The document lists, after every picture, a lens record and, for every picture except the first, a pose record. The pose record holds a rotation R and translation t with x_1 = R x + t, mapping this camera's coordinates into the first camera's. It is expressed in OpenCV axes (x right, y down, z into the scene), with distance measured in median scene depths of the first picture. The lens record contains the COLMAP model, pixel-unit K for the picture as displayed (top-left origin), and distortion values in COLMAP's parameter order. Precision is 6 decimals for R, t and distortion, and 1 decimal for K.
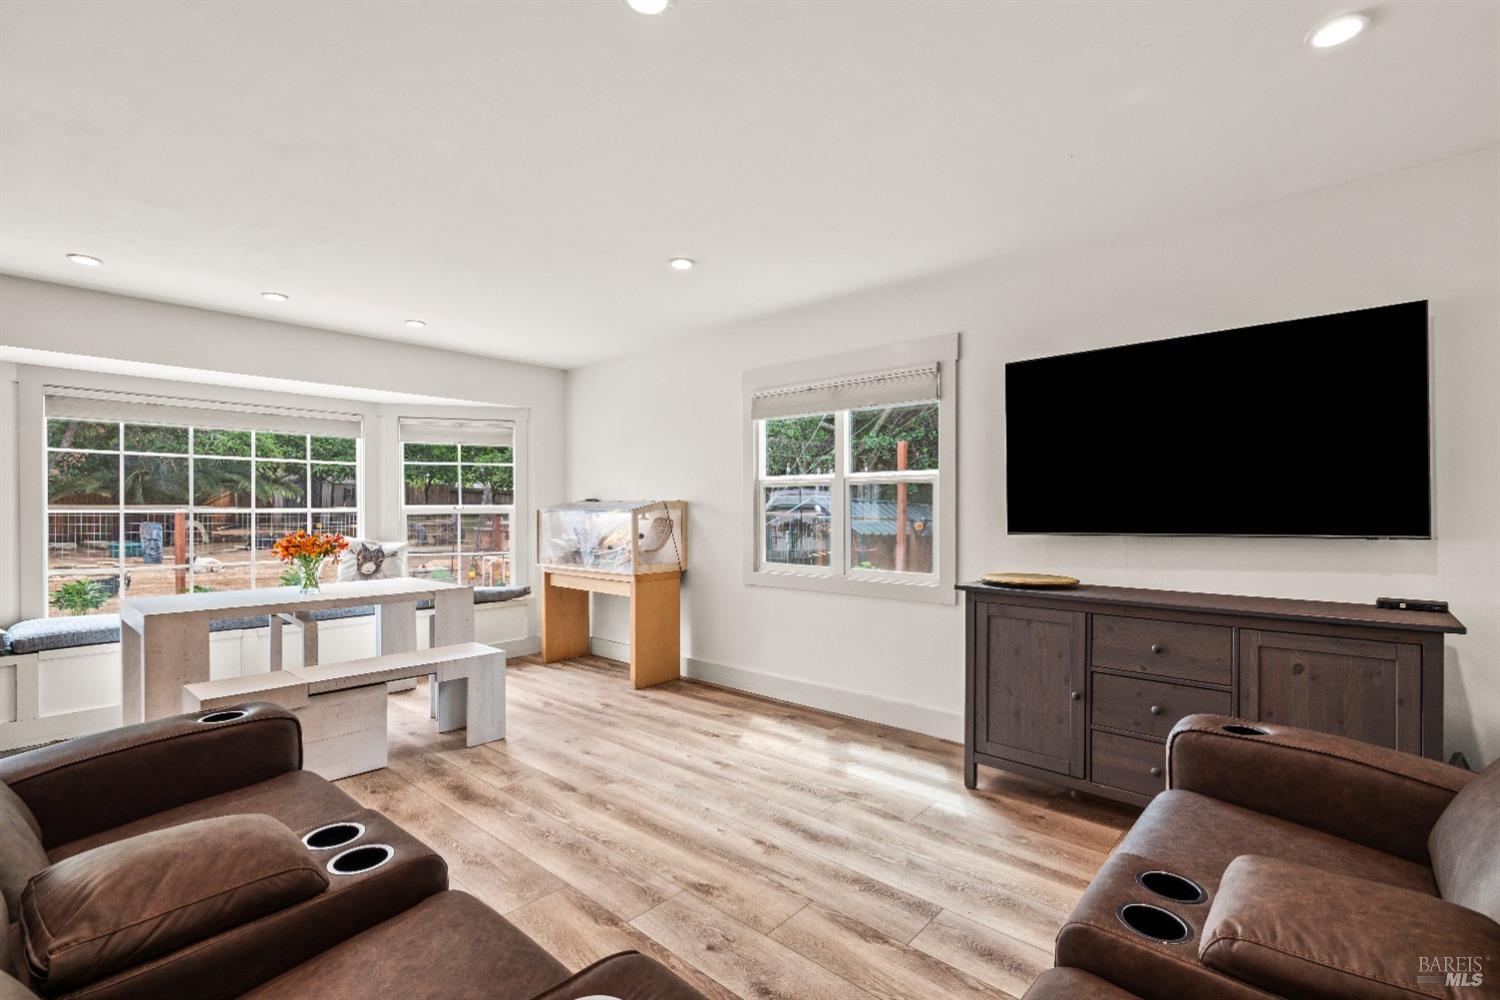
lens RADIAL K [[664.1, 0, 752.3], [0, 664.1, 512.4], [0, 0, 1]] dist [-0.002727, -0.000369]
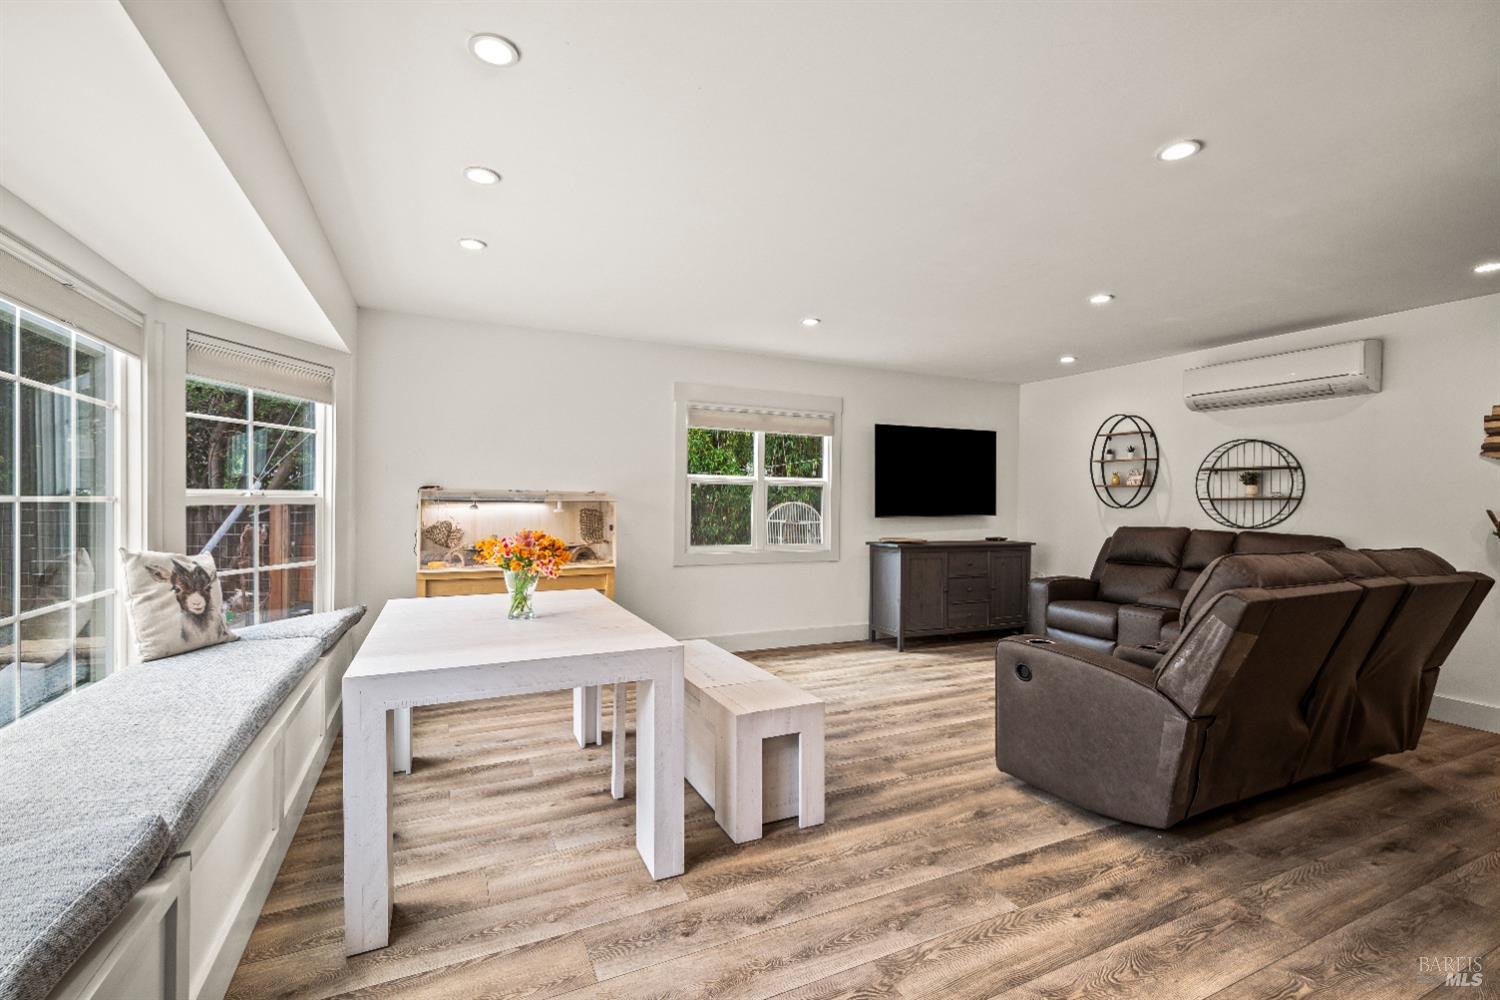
lens RADIAL K [[664.1, 0, 751.7], [0, 664.1, 501.7], [0, 0, 1]] dist [-0.002727, -0.000369]
pose [[0.408940, 0.000945, 0.912561, -1.542909], [-0.010684, 0.999936, 0.003752, -0.014023], [-0.912499, -0.011284, 0.408924, 0.608126]]
